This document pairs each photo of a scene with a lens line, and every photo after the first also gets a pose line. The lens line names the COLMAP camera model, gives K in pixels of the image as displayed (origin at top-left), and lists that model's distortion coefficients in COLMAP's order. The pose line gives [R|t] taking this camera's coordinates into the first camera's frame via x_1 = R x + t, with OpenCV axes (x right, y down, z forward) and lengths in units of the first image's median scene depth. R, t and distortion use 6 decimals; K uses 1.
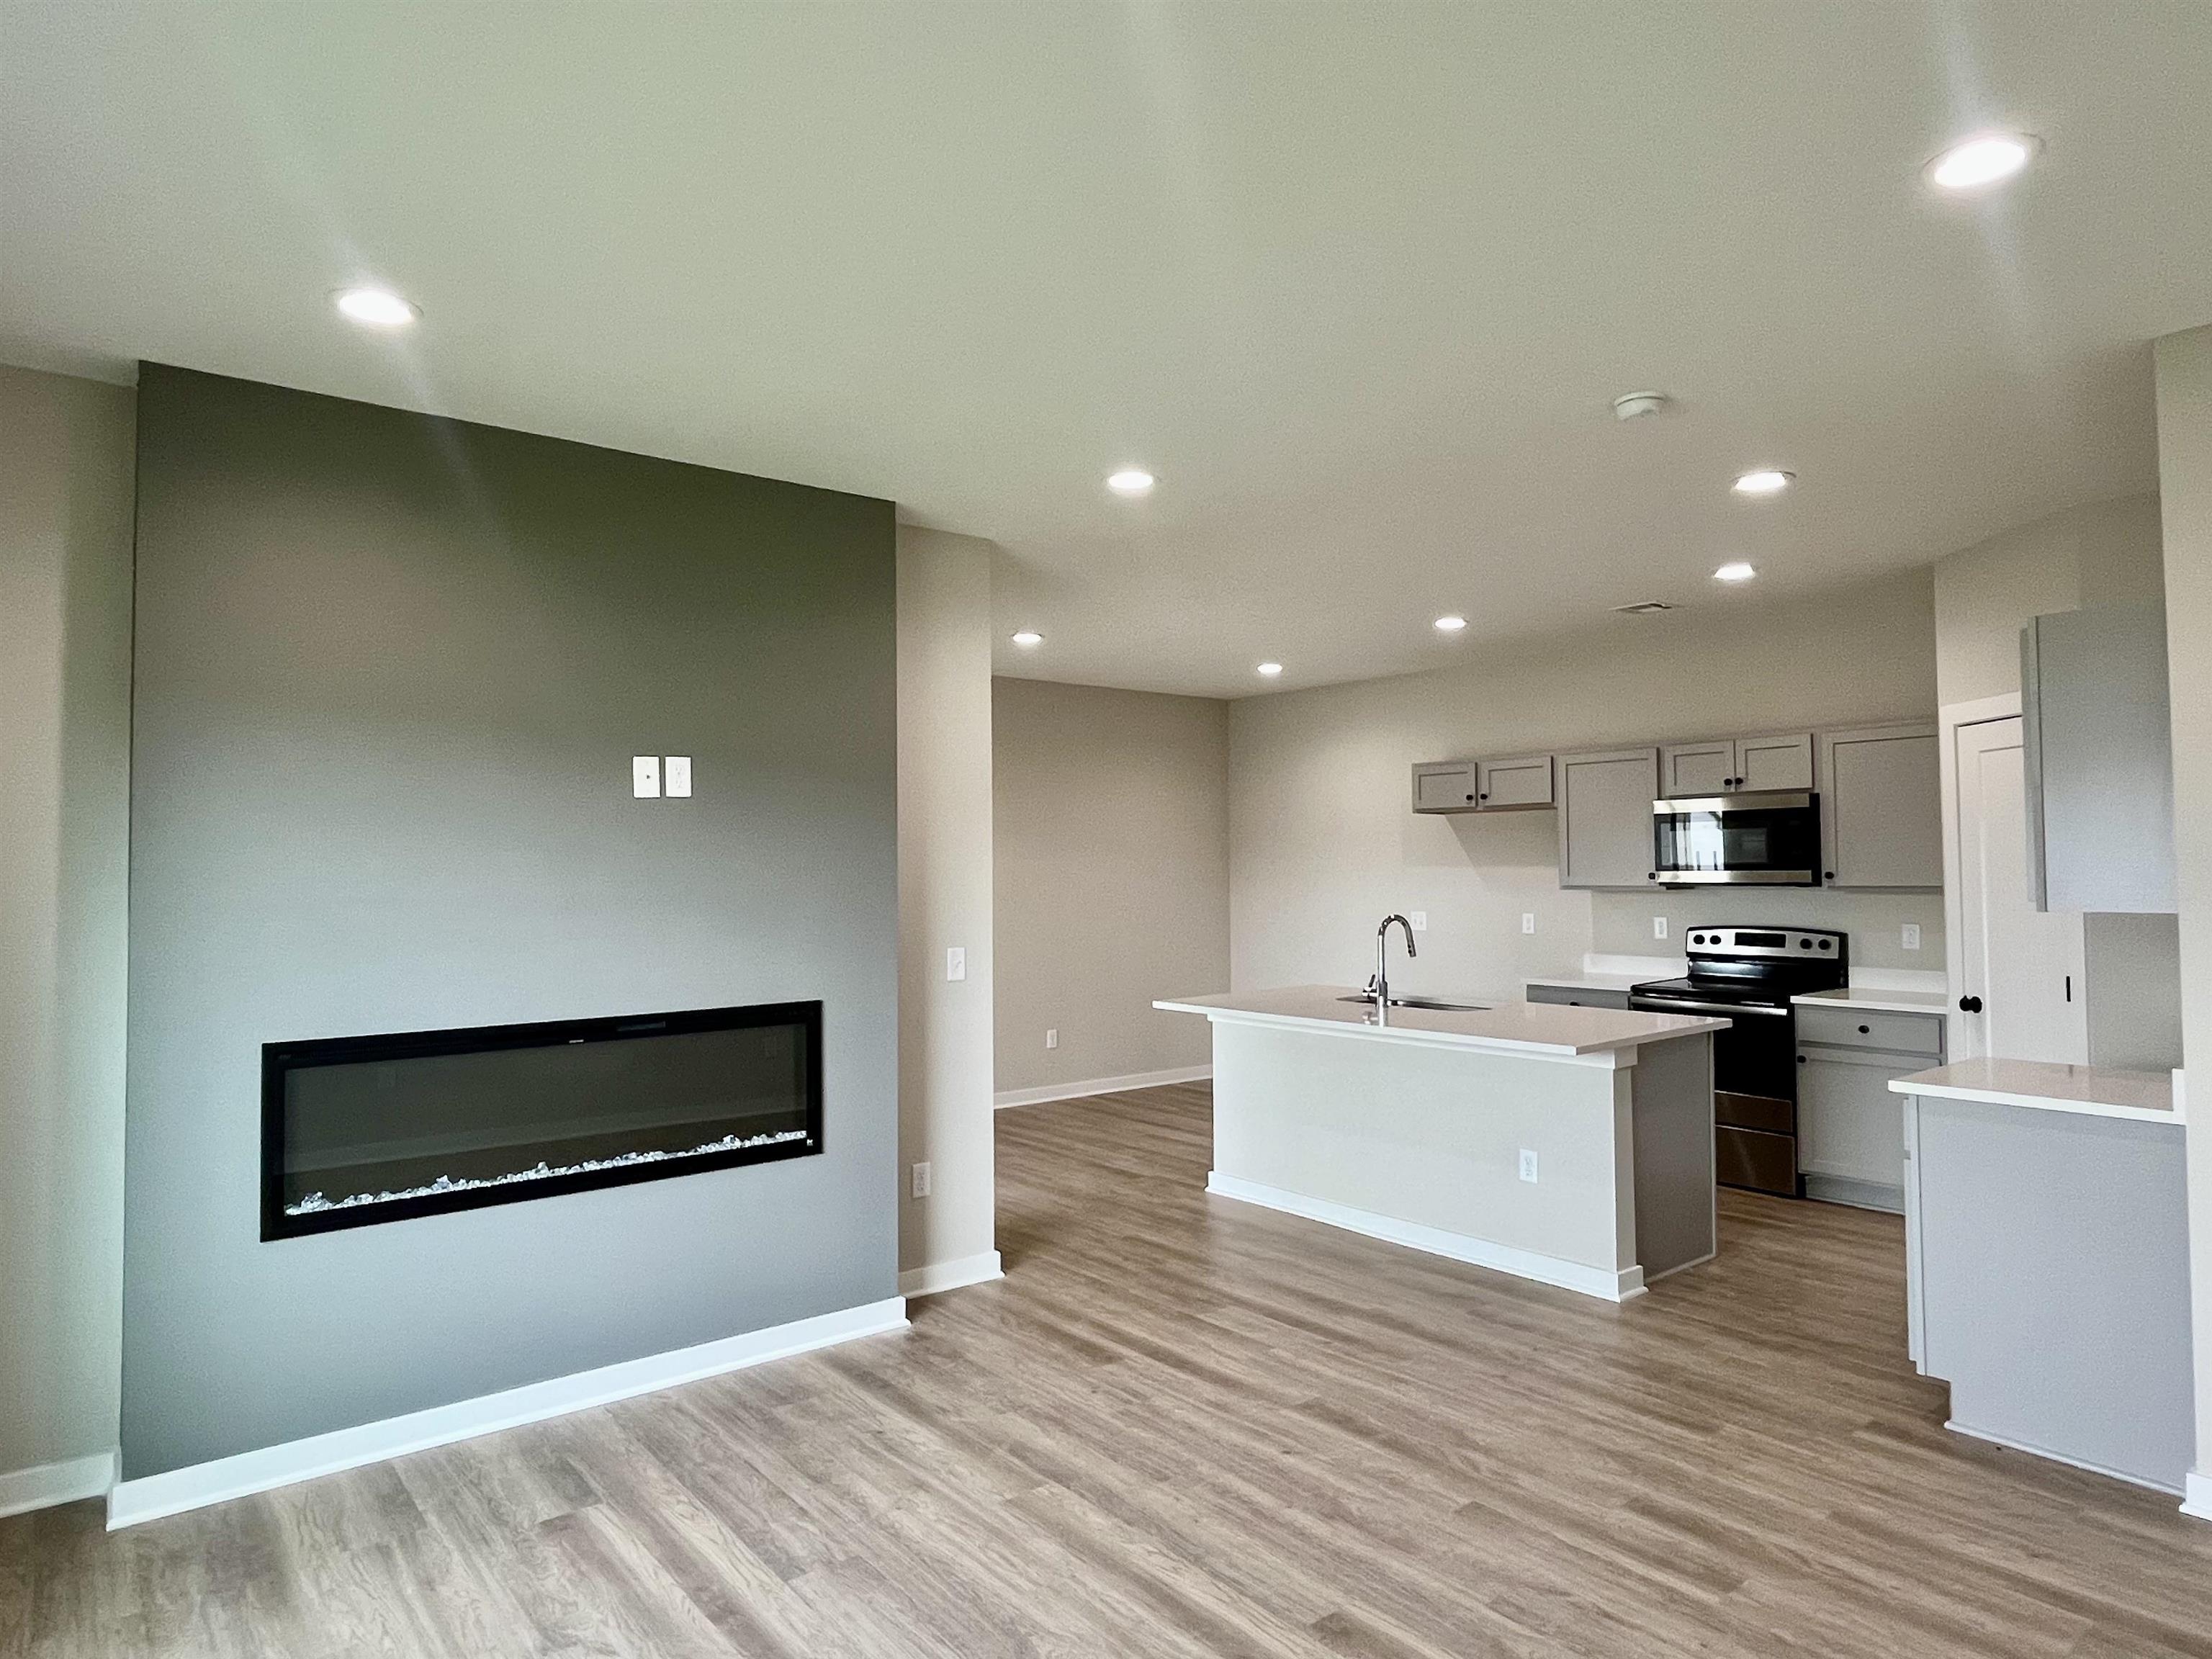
lens RADIAL K [[1297.7, 0, 1103.5], [0, 1297.7, 825.9], [0, 0, 1]] dist [-0.002665, -0.000518]
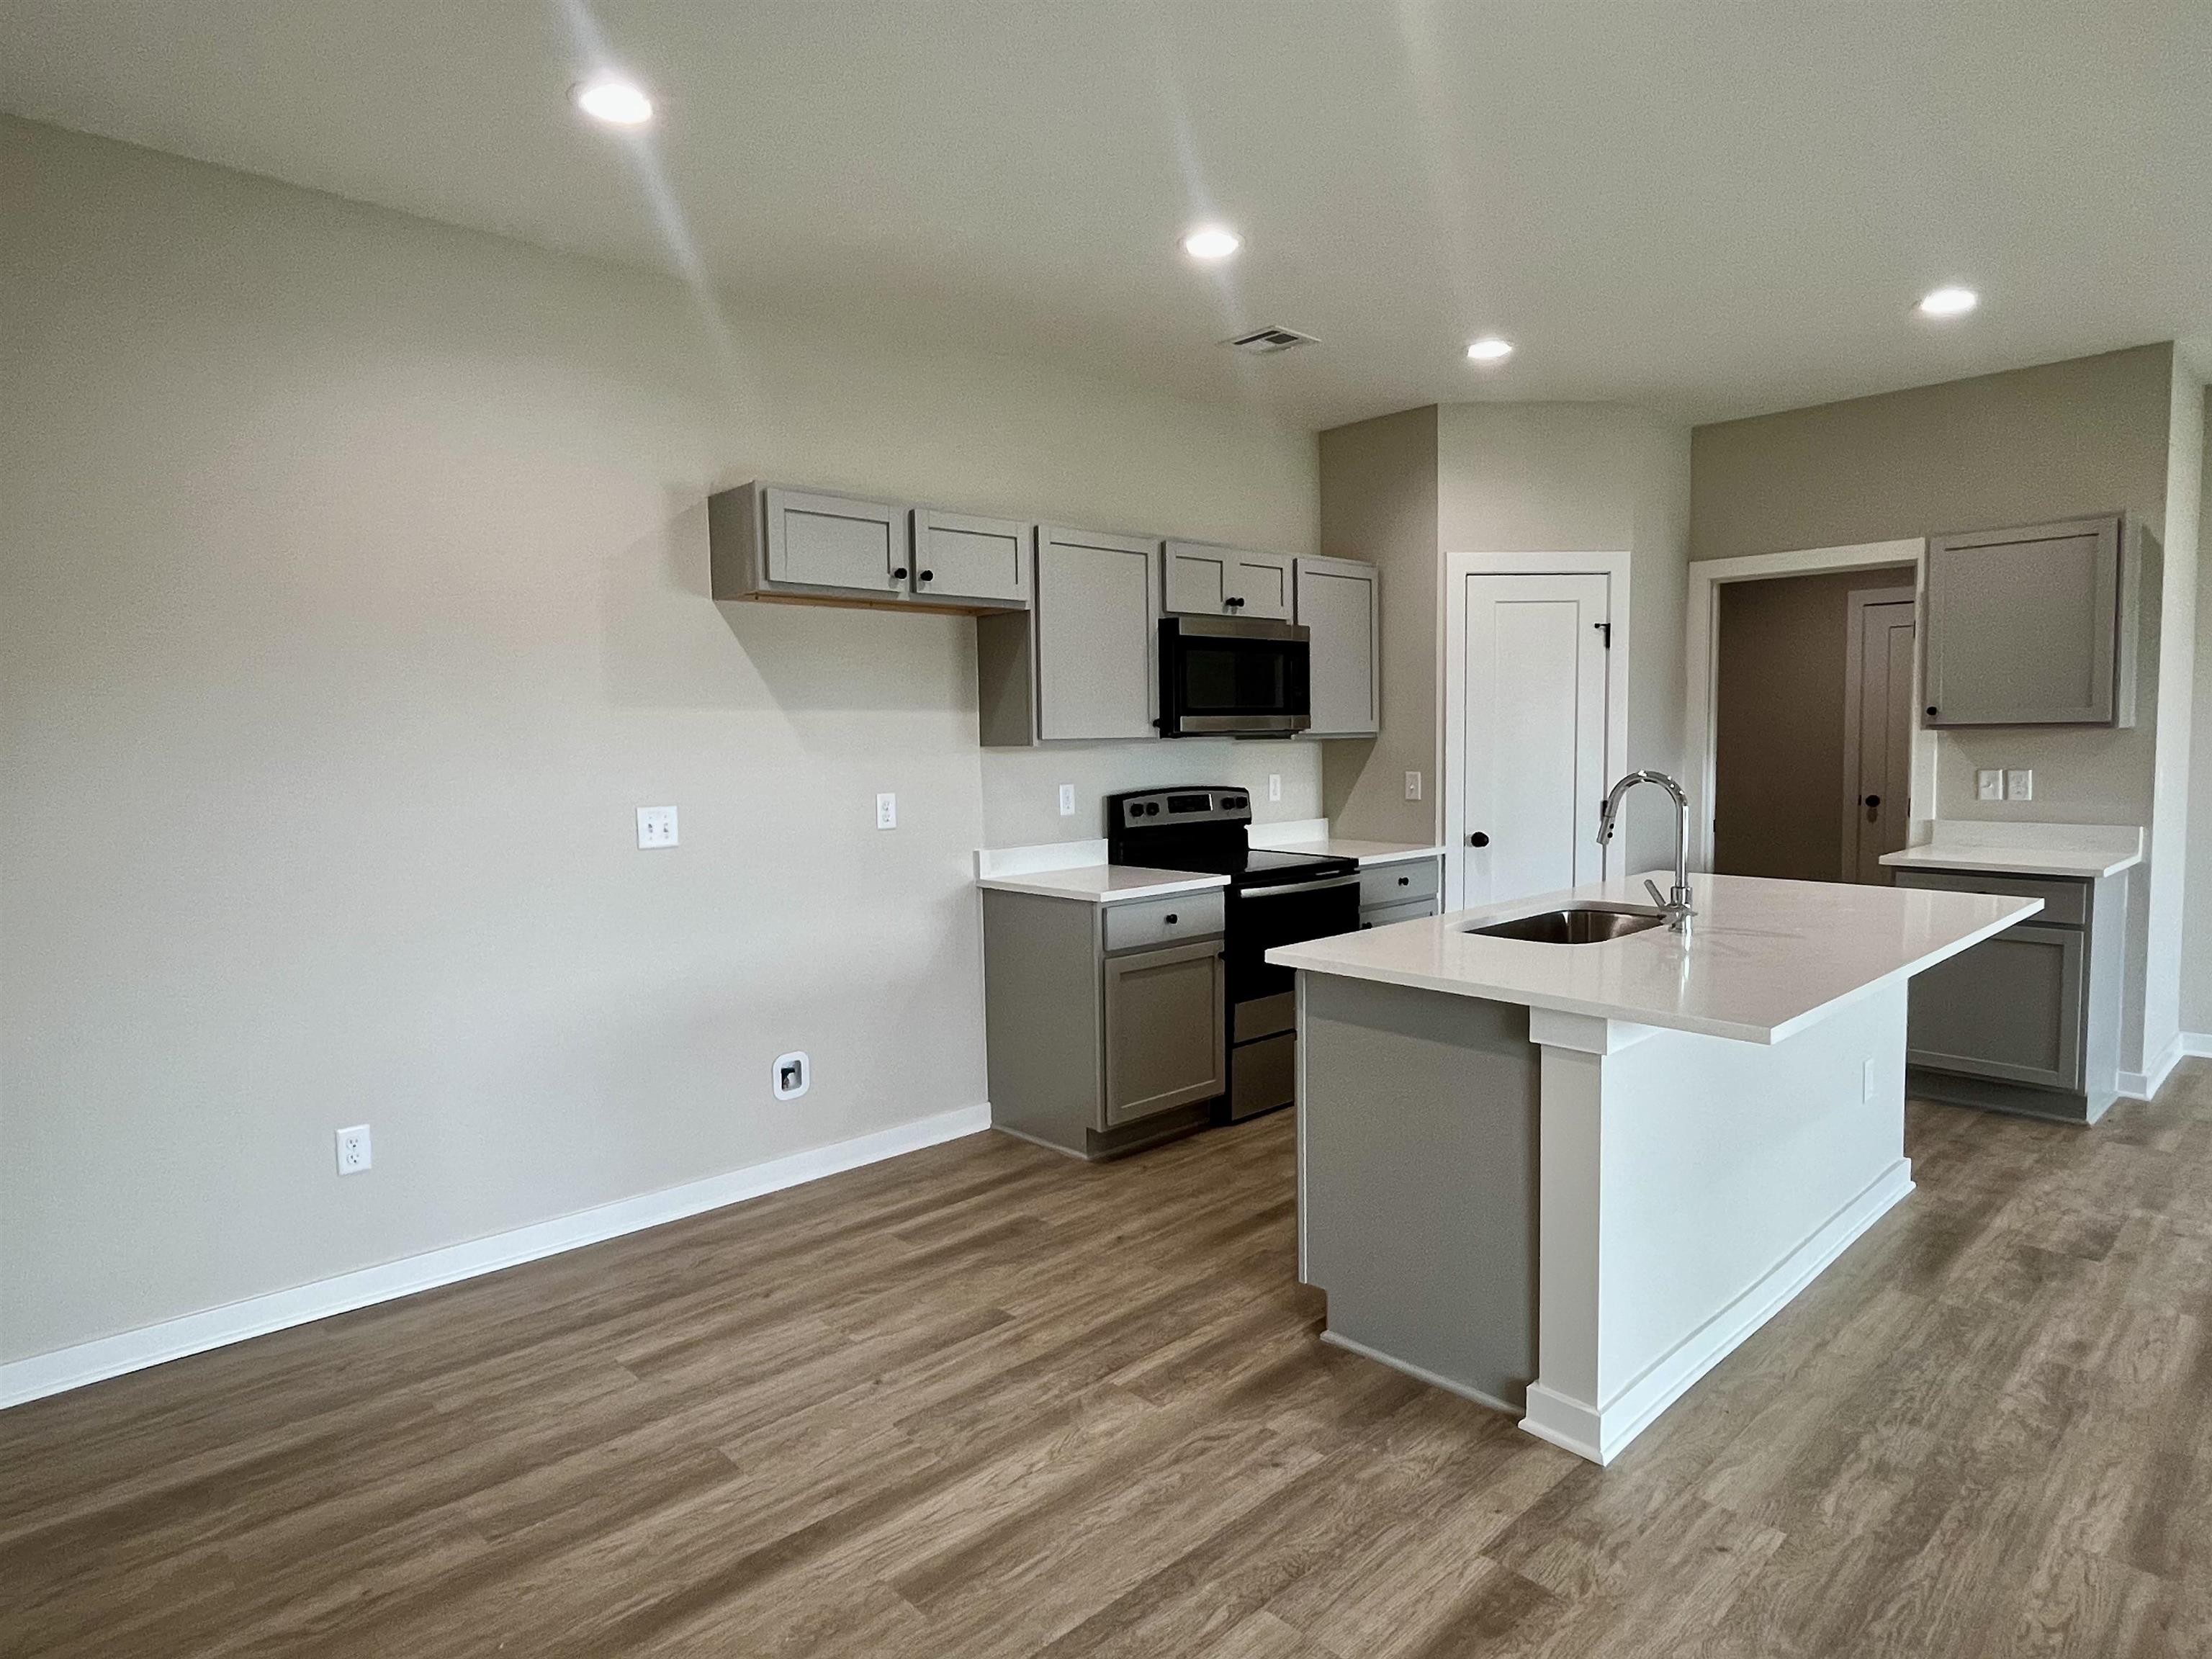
lens RADIAL K [[1267.0, 0, 1102.8], [0, 1267.0, 828.2], [0, 0, 1]] dist [0.000245, -0.000426]
pose [[-0.082182, -0.065763, 0.994445, -0.342812], [-0.017733, 0.997759, 0.064517, 0.066129], [-0.996460, -0.012332, -0.083164, 1.392186]]
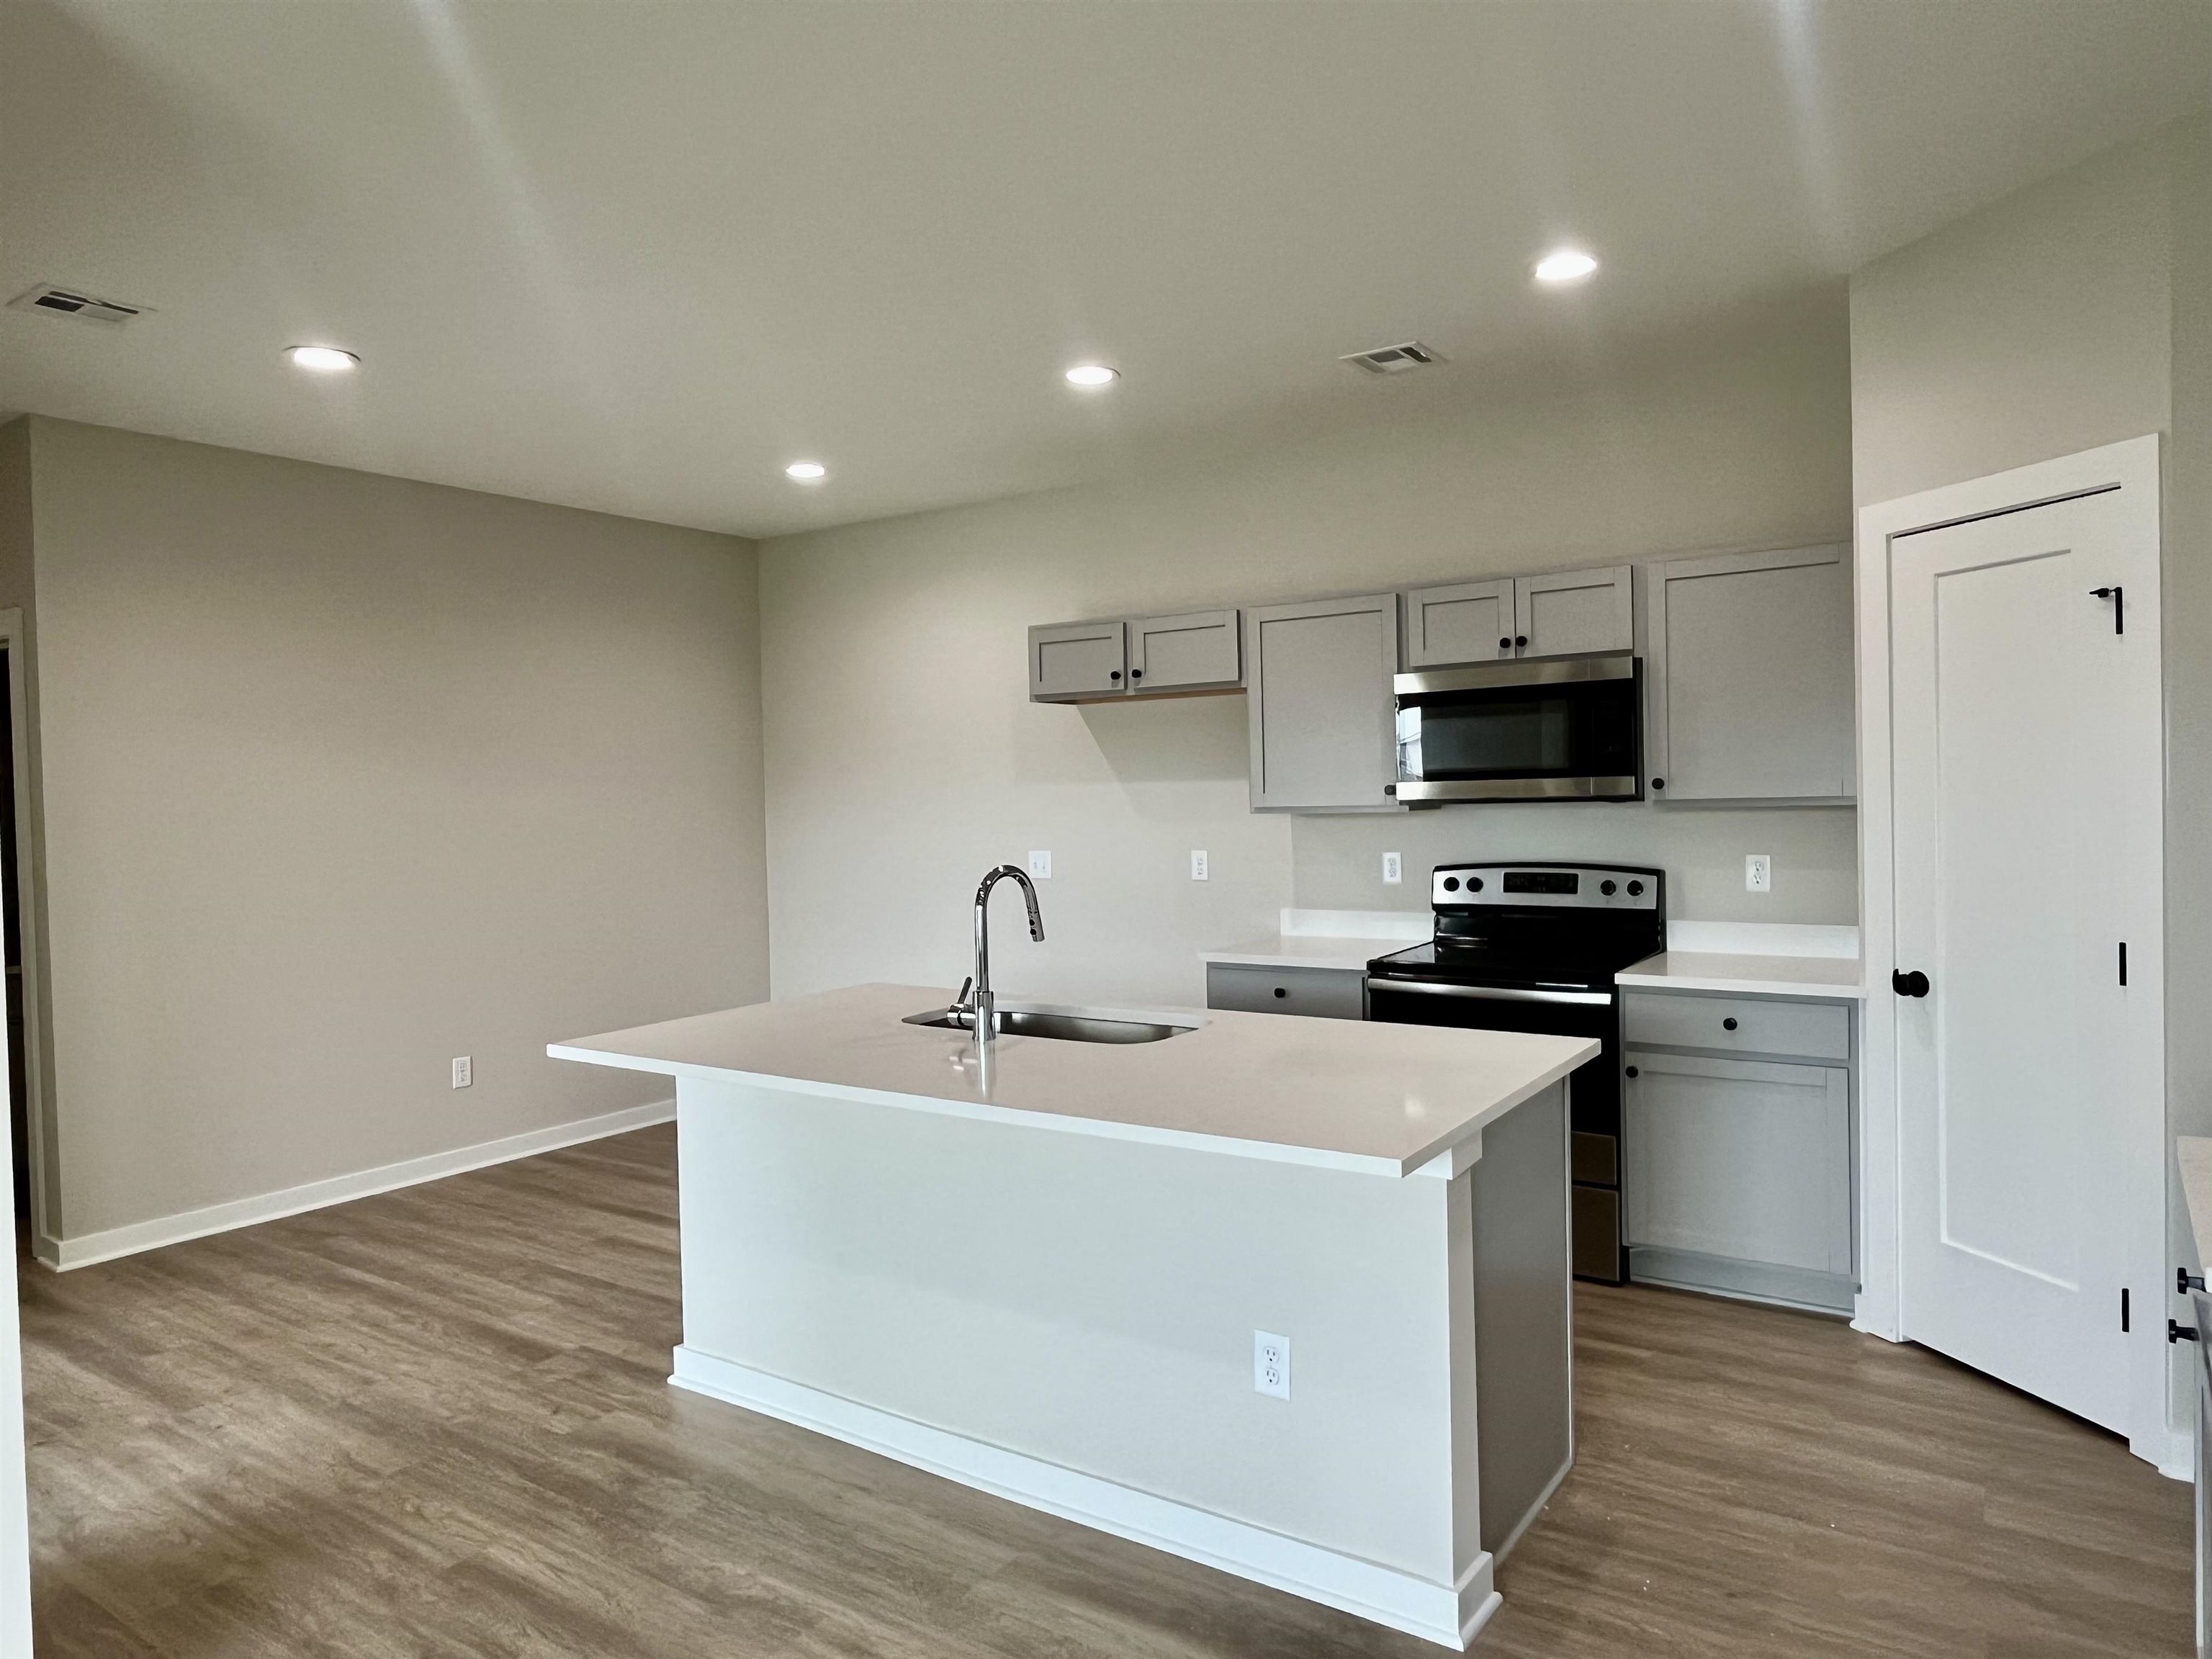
lens RADIAL K [[1400.1, 0, 1097.5], [0, 1400.1, 815.1], [0, 0, 1]] dist [-0.007998, 0.004423]
pose [[0.958902, -0.019465, 0.283068, 0.104835], [0.006674, 0.998915, 0.046081, 0.022692], [-0.283658, -0.042298, 0.957992, 0.468369]]
